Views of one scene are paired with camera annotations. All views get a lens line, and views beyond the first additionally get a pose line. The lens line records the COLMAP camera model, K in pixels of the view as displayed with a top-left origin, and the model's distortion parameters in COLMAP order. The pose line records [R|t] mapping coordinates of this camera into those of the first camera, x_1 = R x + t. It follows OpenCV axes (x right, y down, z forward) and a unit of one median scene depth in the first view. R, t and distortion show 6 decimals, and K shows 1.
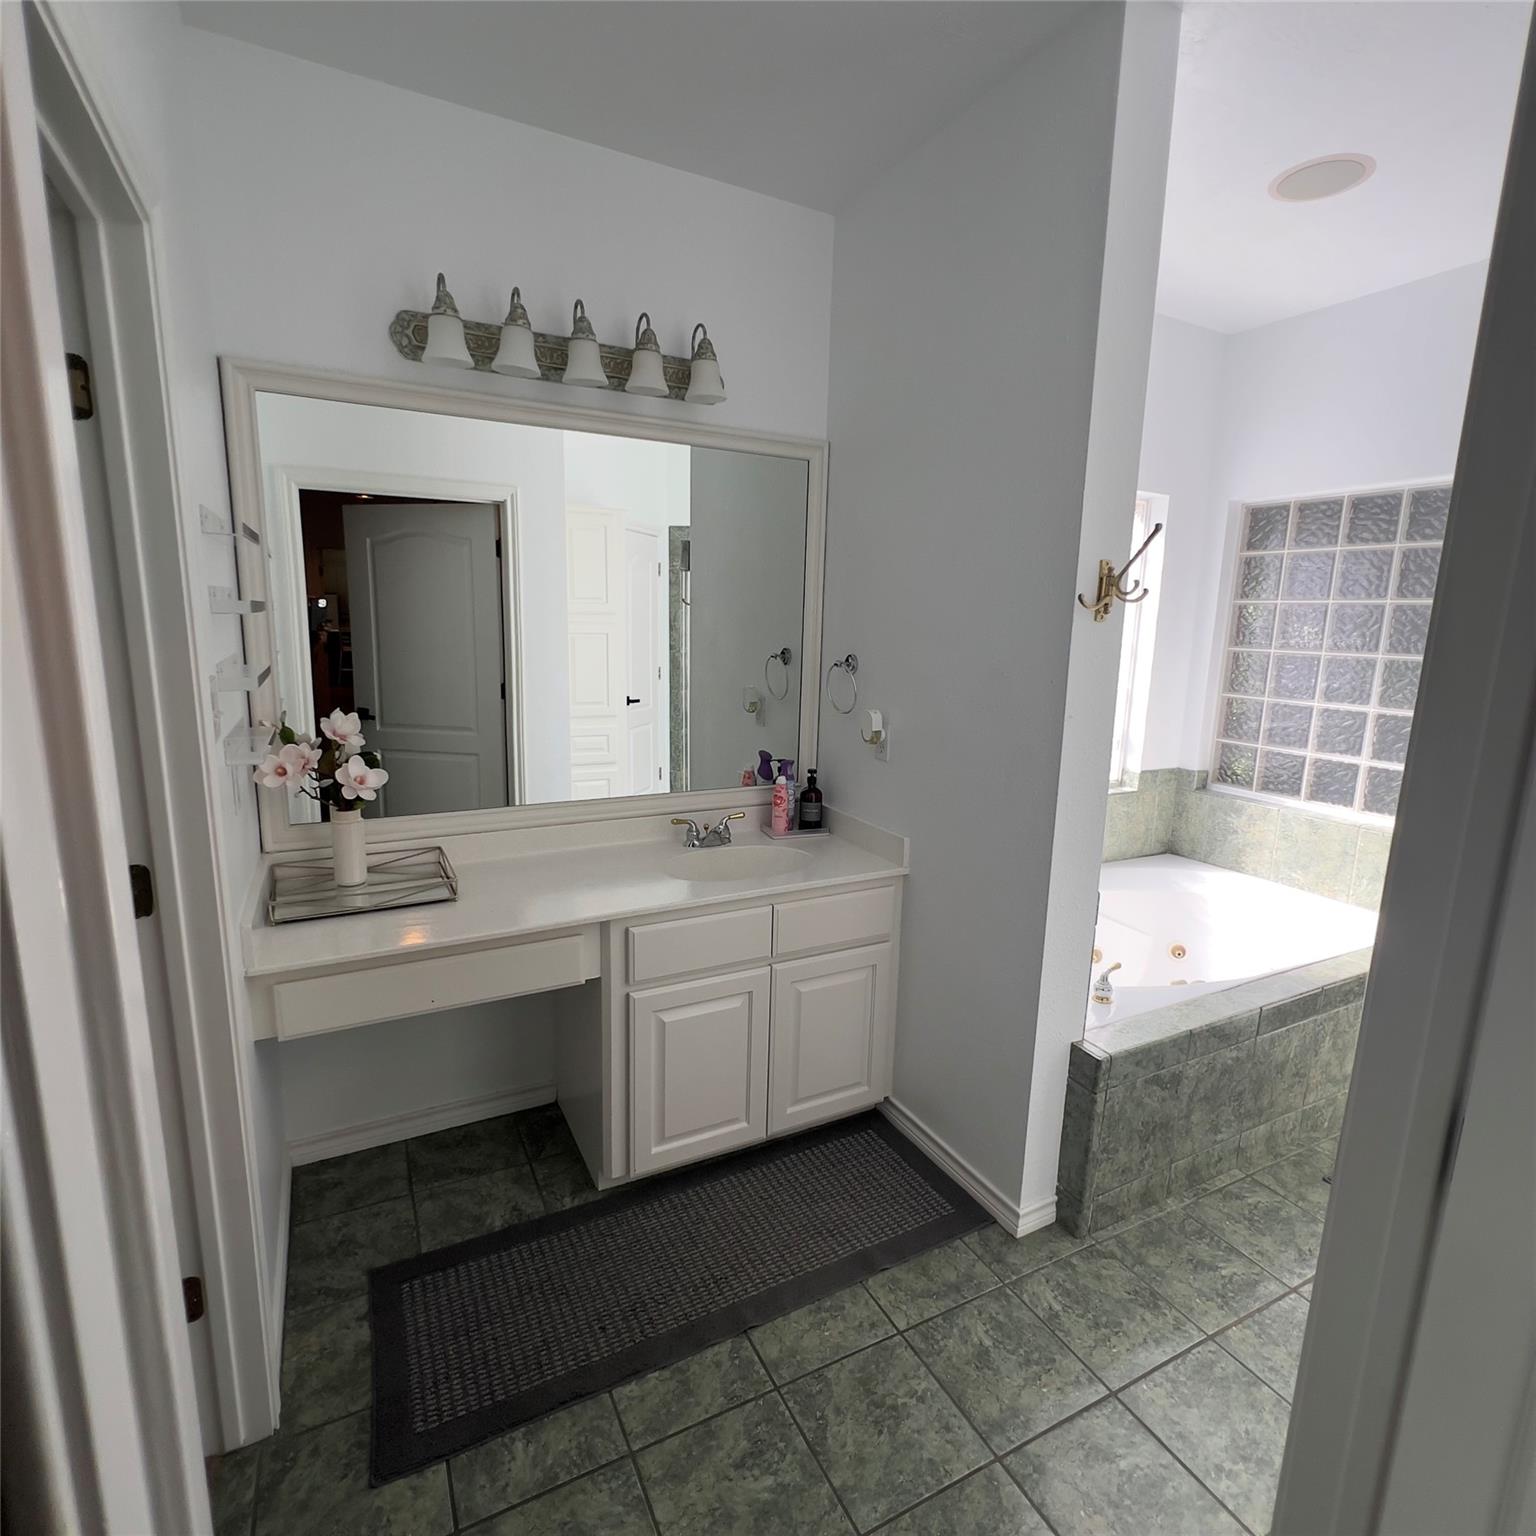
lens RADIAL K [[822.9, 0, 768.0], [0, 822.9, 768.0], [0, 0, 1]] dist [0.000085, 0.000406]
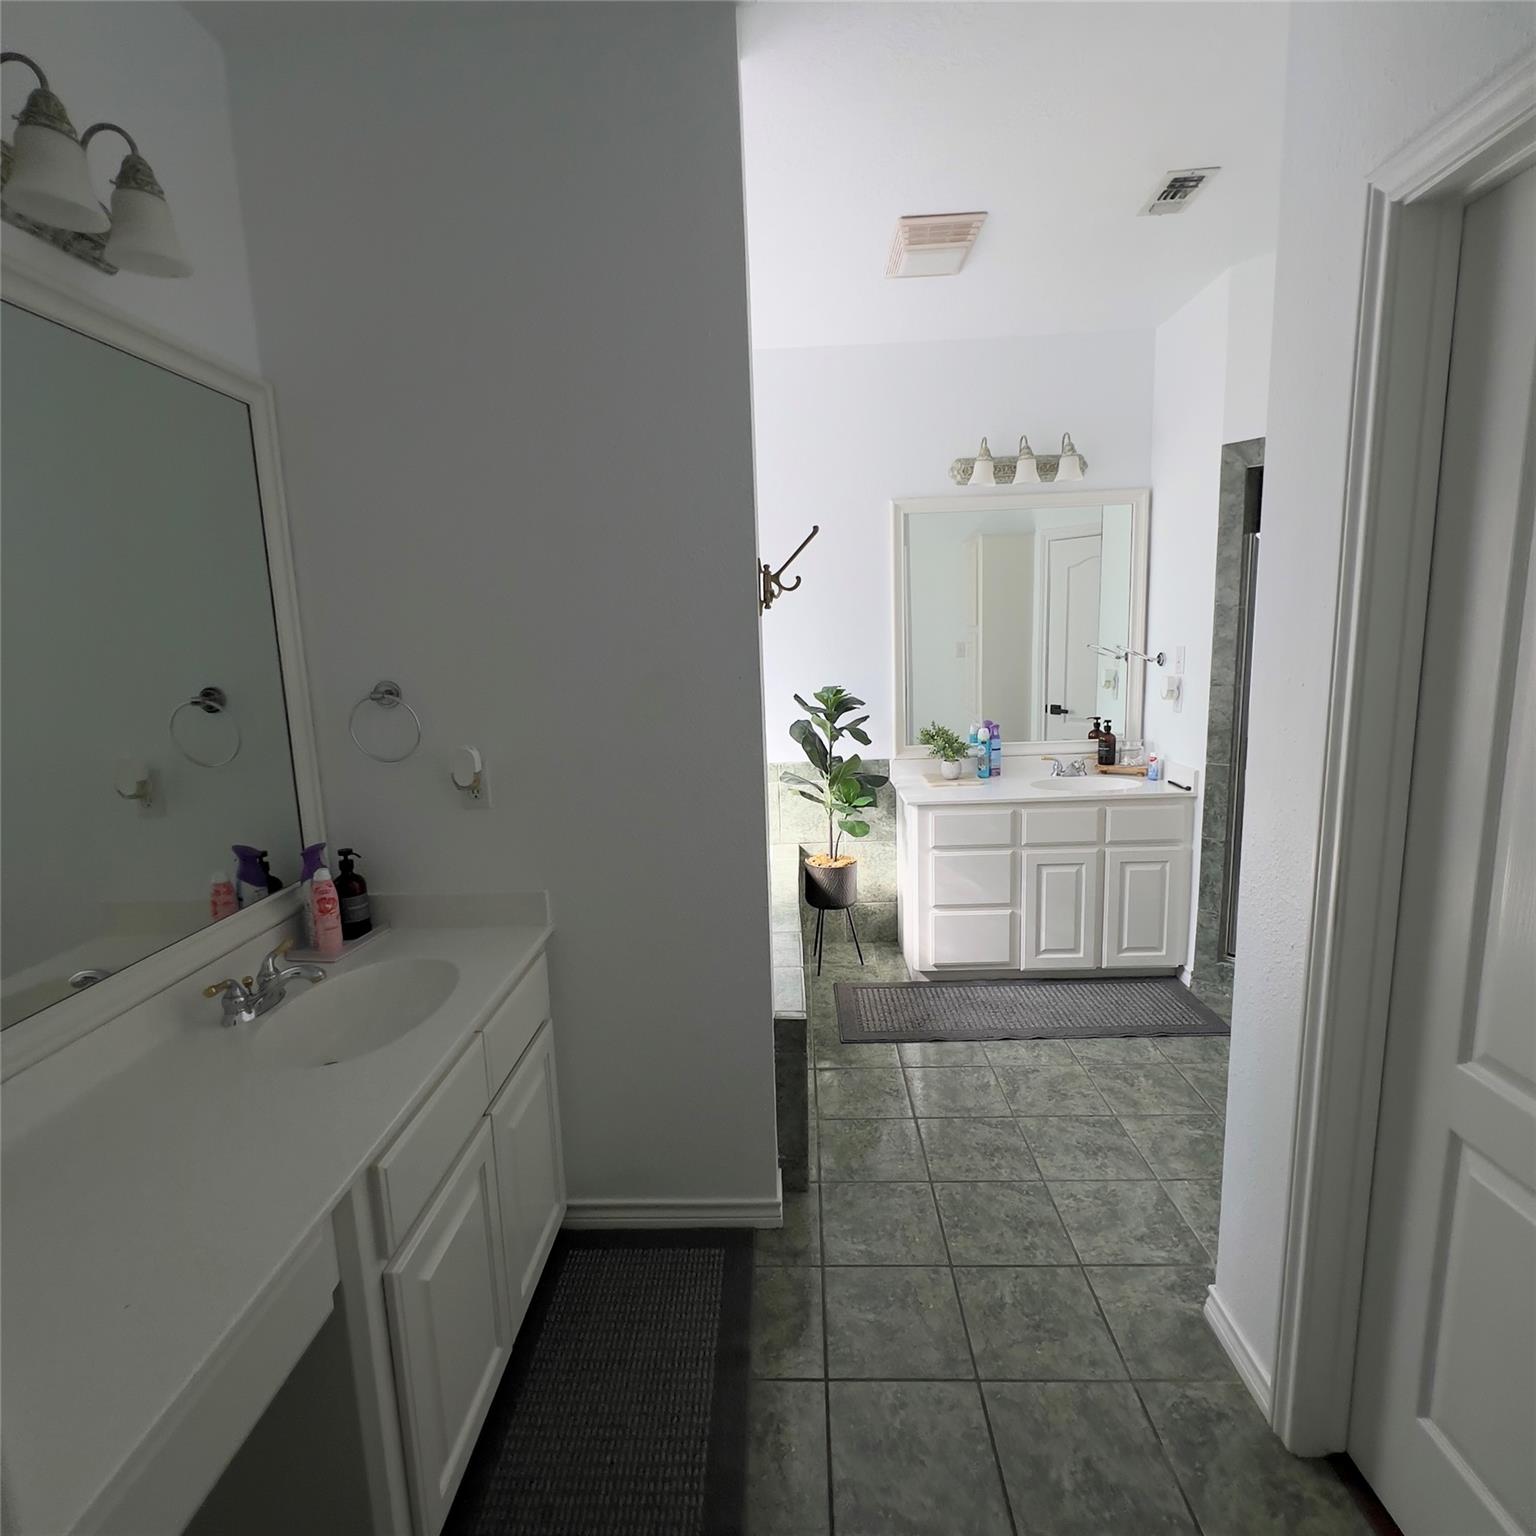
lens RADIAL K [[822.9, 0, 768.0], [0, 822.9, 768.0], [0, 0, 1]] dist [0.000085, 0.000406]
pose [[0.491628, -0.184205, 0.851099, -0.414675], [0.205681, 0.974280, 0.092056, -0.066852], [-0.846166, 0.129797, 0.516871, 0.375821]]
